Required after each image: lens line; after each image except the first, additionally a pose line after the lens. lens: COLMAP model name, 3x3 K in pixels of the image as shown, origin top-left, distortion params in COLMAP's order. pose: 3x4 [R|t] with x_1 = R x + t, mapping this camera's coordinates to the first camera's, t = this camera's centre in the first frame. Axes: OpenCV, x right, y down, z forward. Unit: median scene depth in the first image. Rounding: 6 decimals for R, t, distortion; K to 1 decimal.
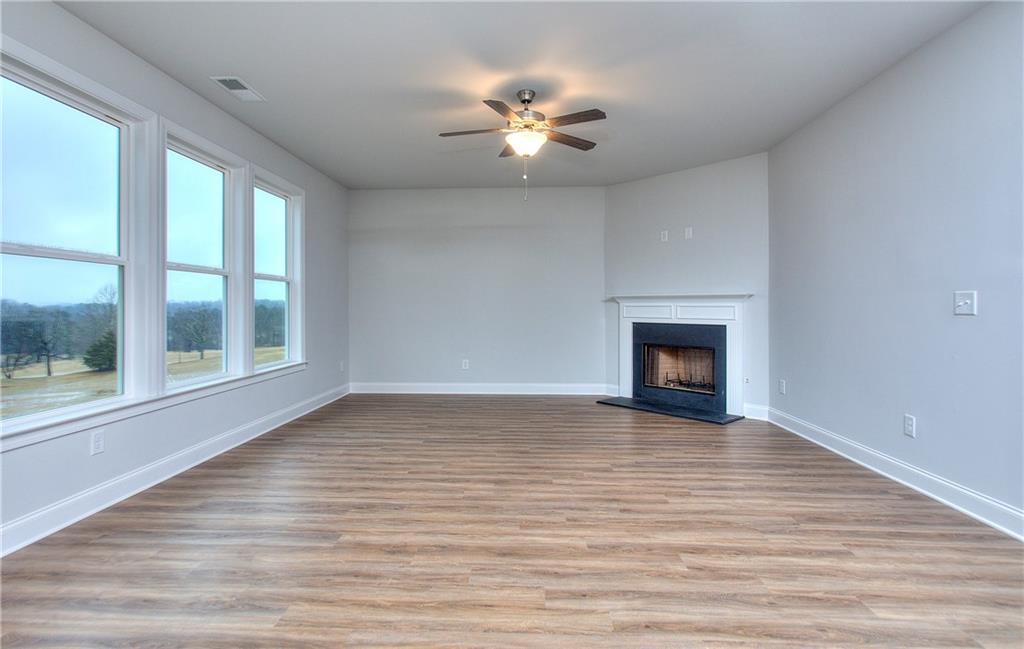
lens RADIAL K [[505.9, 0, 503.8], [0, 505.9, 307.4], [0, 0, 1]] dist [0.000590, 0.000071]
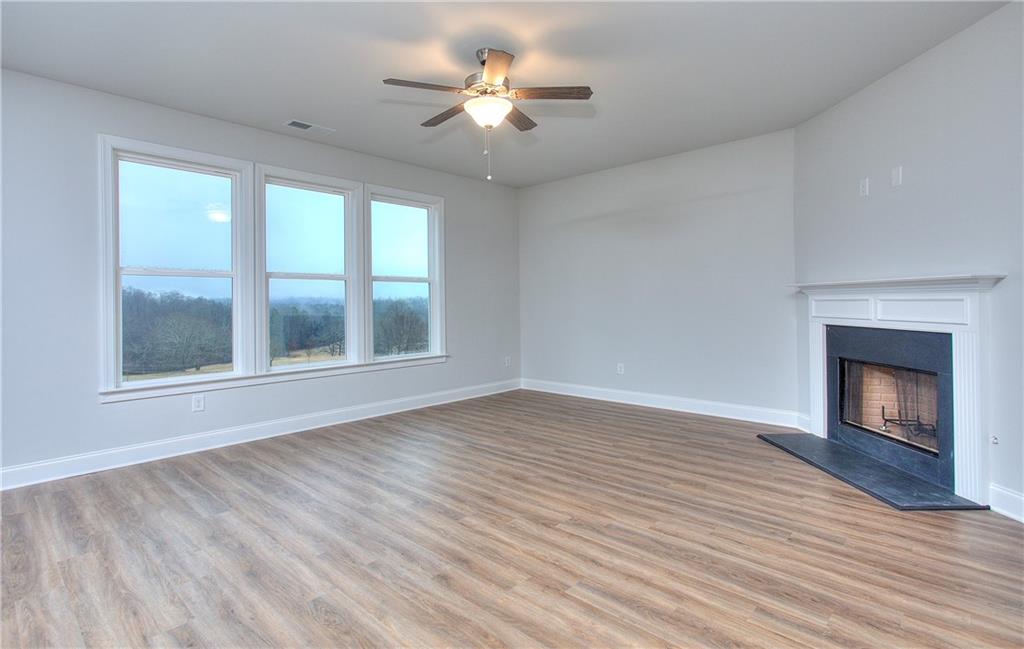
lens RADIAL K [[509.0, 0, 512.5], [0, 509.0, 296.9], [0, 0, 1]] dist [0.005493, 0.000618]
pose [[0.766081, -0.015370, -0.642560, 0.530460], [0.009025, 0.999873, -0.013157, -0.002591], [0.642681, 0.004280, 0.766122, 0.316770]]
